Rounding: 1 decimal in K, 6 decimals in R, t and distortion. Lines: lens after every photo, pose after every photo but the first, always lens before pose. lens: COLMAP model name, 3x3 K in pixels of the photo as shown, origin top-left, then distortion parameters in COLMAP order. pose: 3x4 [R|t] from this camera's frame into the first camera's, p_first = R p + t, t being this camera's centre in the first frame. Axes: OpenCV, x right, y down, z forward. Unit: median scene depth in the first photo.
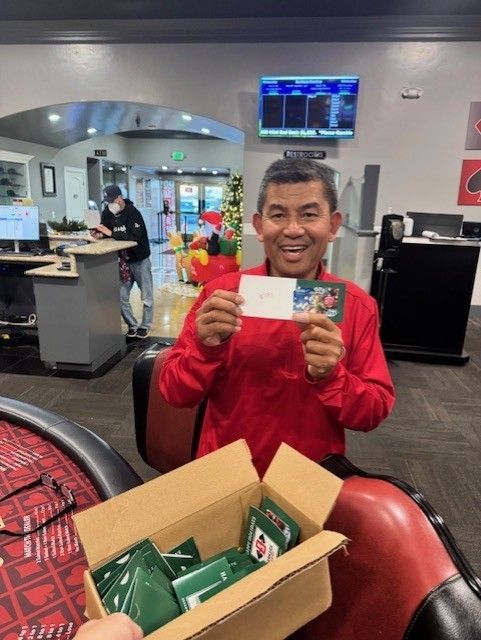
lens RADIAL K [[457.8, 0, 244.7], [0, 457.8, 325.0], [0, 0, 1]] dist [0.018137, -0.032538]
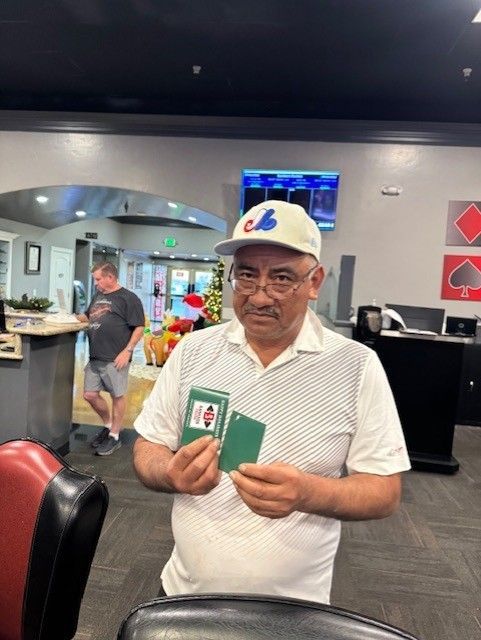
lens RADIAL K [[457.8, 0, 244.1], [0, 457.8, 319.7], [0, 0, 1]] dist [0.018137, -0.032538]
pose [[0.999188, 0.039844, 0.006038, 0.042842], [-0.037925, 0.980376, -0.193455, -0.014694], [-0.013628, 0.193069, 0.981091, 0.059973]]
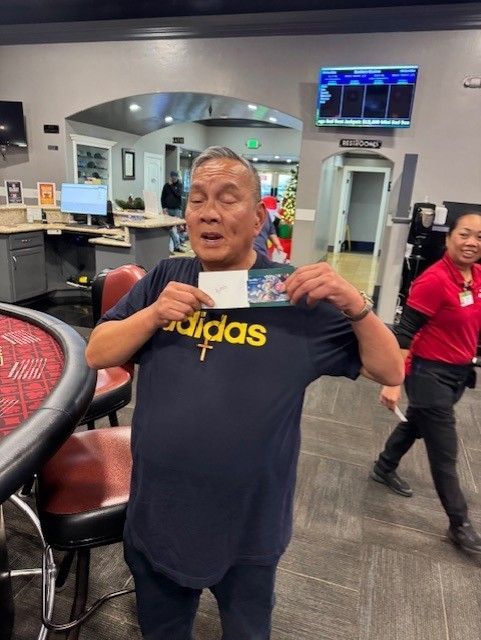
lens RADIAL K [[457.8, 0, 238.3], [0, 457.8, 325.6], [0, 0, 1]] dist [0.018137, -0.032538]
pose [[0.980811, 0.082110, -0.176826, 0.082976], [-0.078202, 0.996517, 0.028964, 0.025683], [0.178589, -0.014580, 0.983816, -0.063407]]
